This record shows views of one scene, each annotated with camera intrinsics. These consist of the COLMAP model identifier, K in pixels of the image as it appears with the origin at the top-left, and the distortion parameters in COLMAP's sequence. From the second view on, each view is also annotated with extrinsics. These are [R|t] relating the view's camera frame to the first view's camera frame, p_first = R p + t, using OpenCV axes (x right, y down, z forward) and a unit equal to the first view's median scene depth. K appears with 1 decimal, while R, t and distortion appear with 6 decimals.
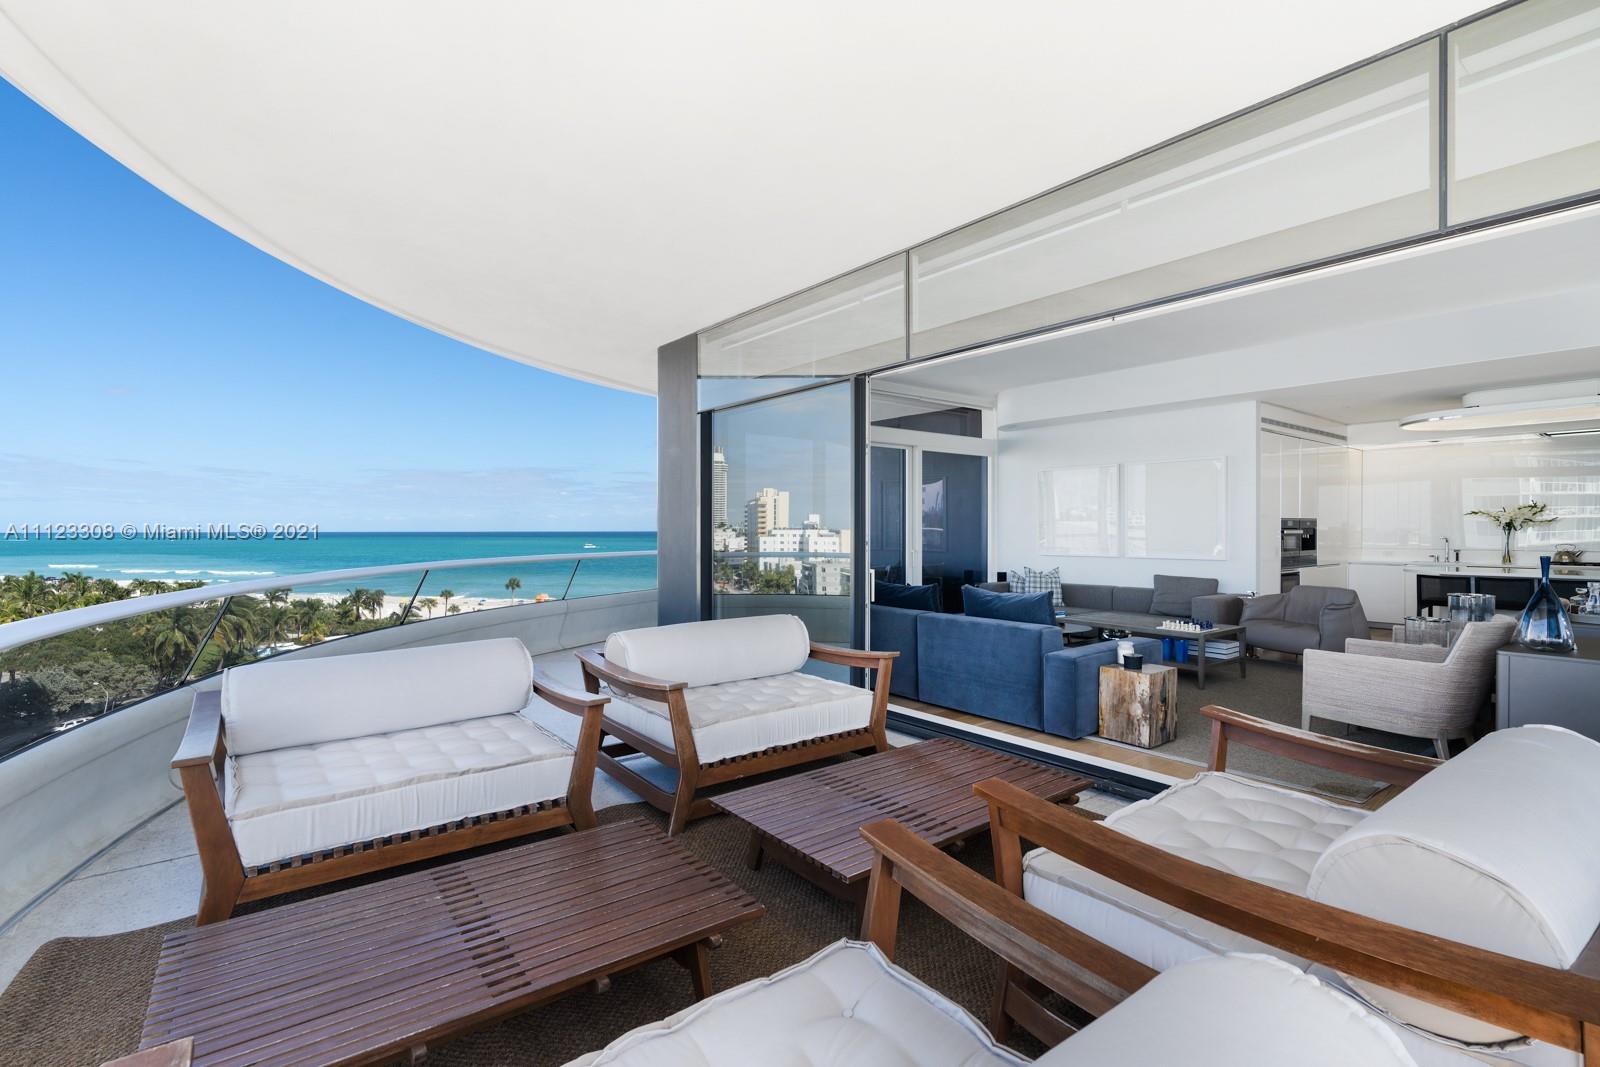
lens RADIAL K [[755.8, 0, 797.6], [0, 755.8, 530.6], [0, 0, 1]] dist [-0.000725, 0.002916]
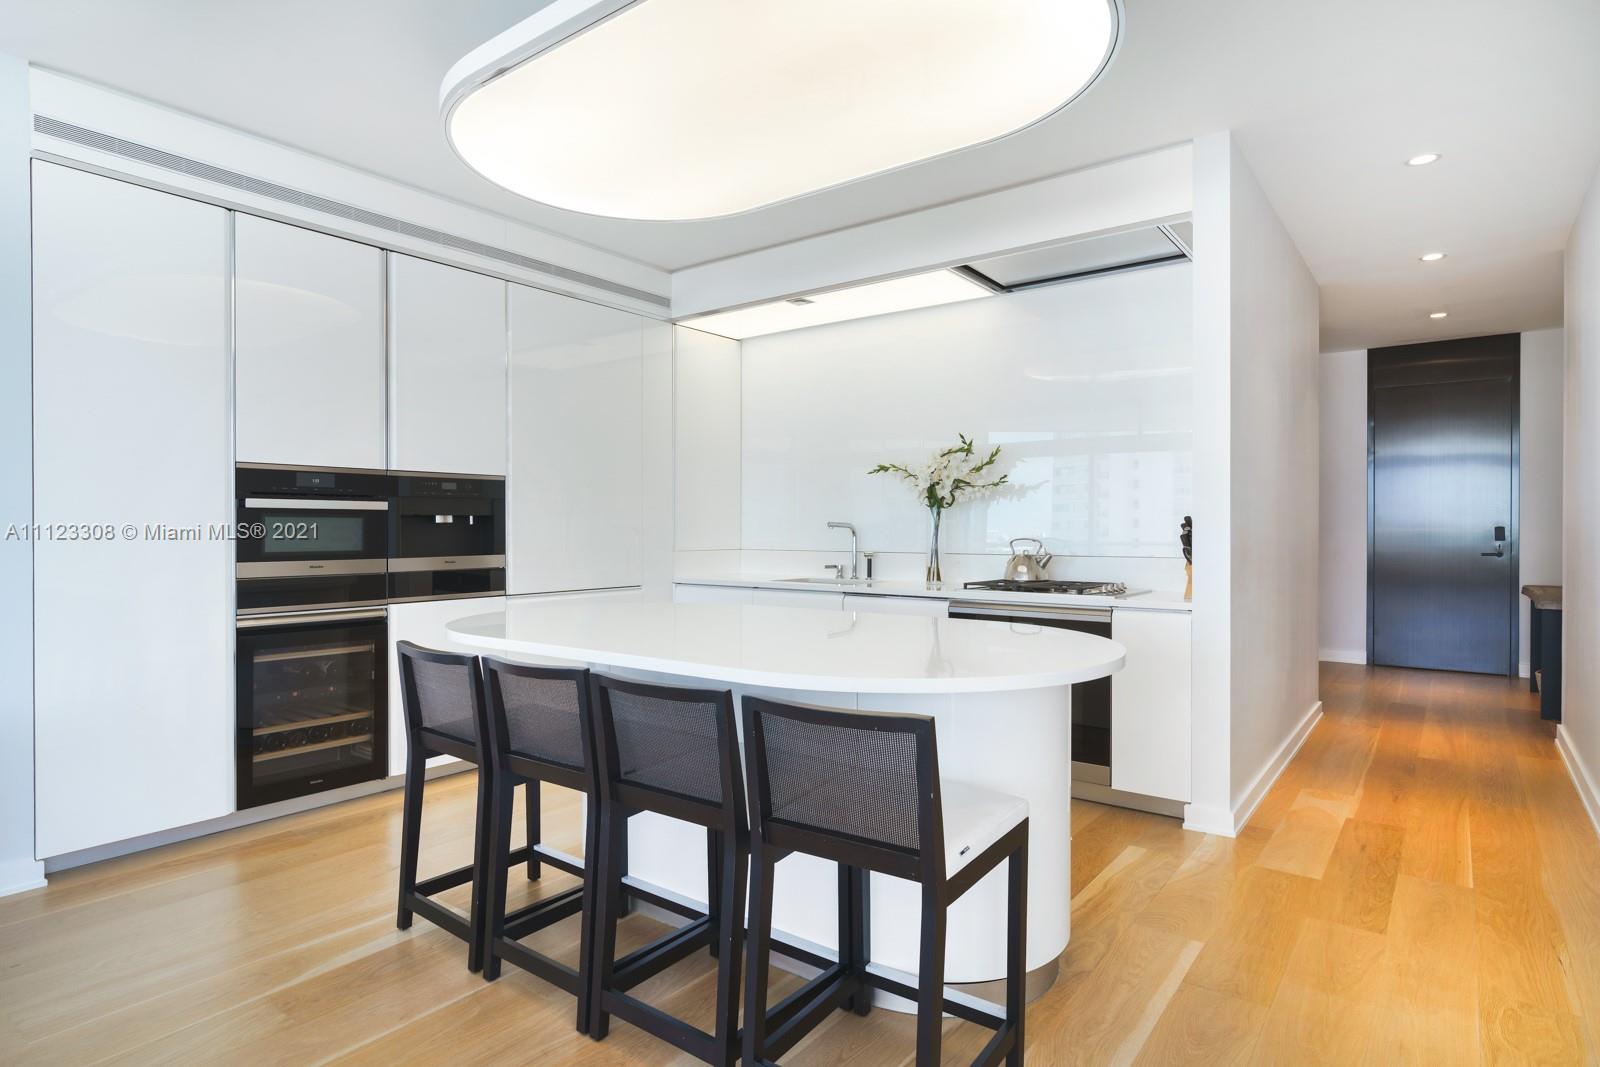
lens RADIAL K [[844.0, 0, 796.1], [0, 844.0, 528.2], [0, 0, 1]] dist [-0.000742, -0.000467]
pose [[0.972649, 0.002032, 0.232269, 0.777887], [-0.002461, 0.999996, 0.001556, 0.011459], [-0.232265, -0.002085, 0.972650, 0.566763]]
